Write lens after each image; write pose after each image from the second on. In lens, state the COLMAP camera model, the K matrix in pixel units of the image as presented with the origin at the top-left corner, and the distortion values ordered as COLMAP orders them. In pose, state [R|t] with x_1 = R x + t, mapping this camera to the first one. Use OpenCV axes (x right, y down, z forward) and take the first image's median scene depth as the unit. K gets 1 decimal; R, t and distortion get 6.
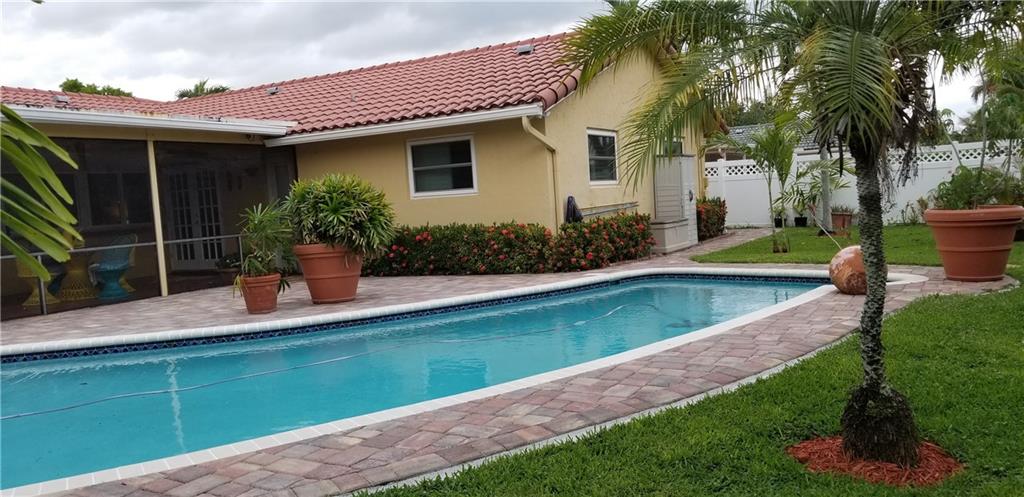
lens RADIAL K [[799.7, 0, 513.1], [0, 799.7, 247.7], [0, 0, 1]] dist [0.046237, -0.093475]
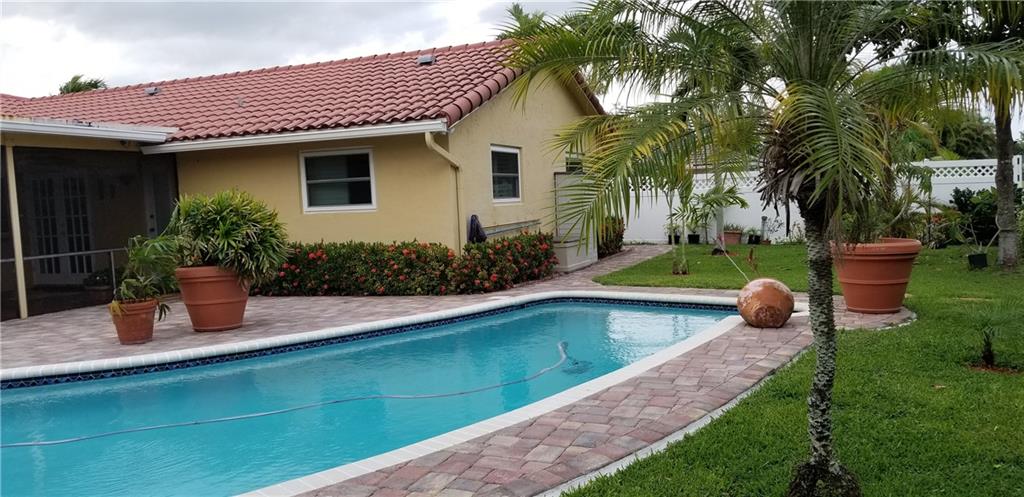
lens RADIAL K [[799.7, 0, 512.6], [0, 799.7, 255.8], [0, 0, 1]] dist [0.046237, -0.093475]
pose [[0.991137, 0.010579, 0.132420, -0.010365], [-0.011065, 0.999934, 0.002935, -0.020207], [-0.132380, -0.004374, 0.991189, 0.036147]]
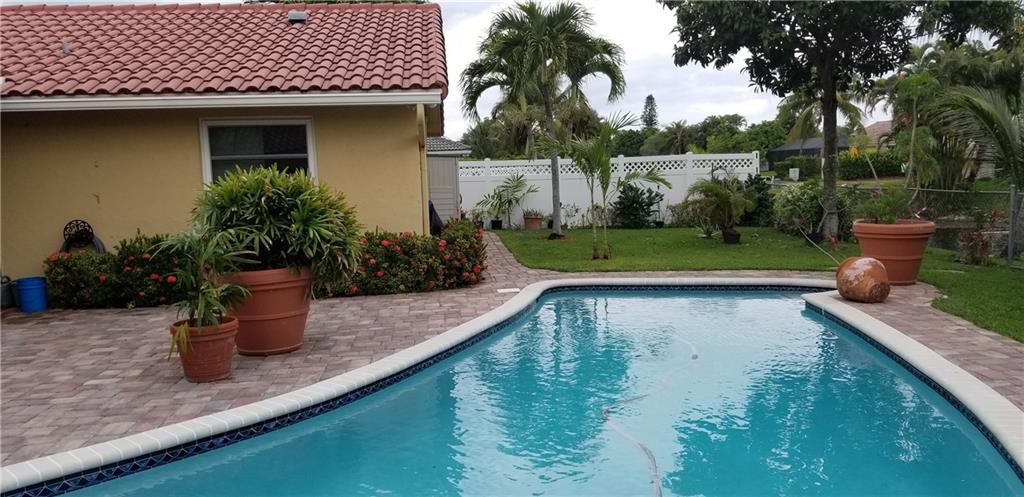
lens RADIAL K [[799.7, 0, 519.3], [0, 799.7, 256.6], [0, 0, 1]] dist [0.046237, -0.093475]
pose [[0.807220, -0.023265, 0.589792, -0.401653], [0.013399, 0.999688, 0.021096, -0.022558], [-0.590098, -0.009126, 0.807280, 0.272195]]
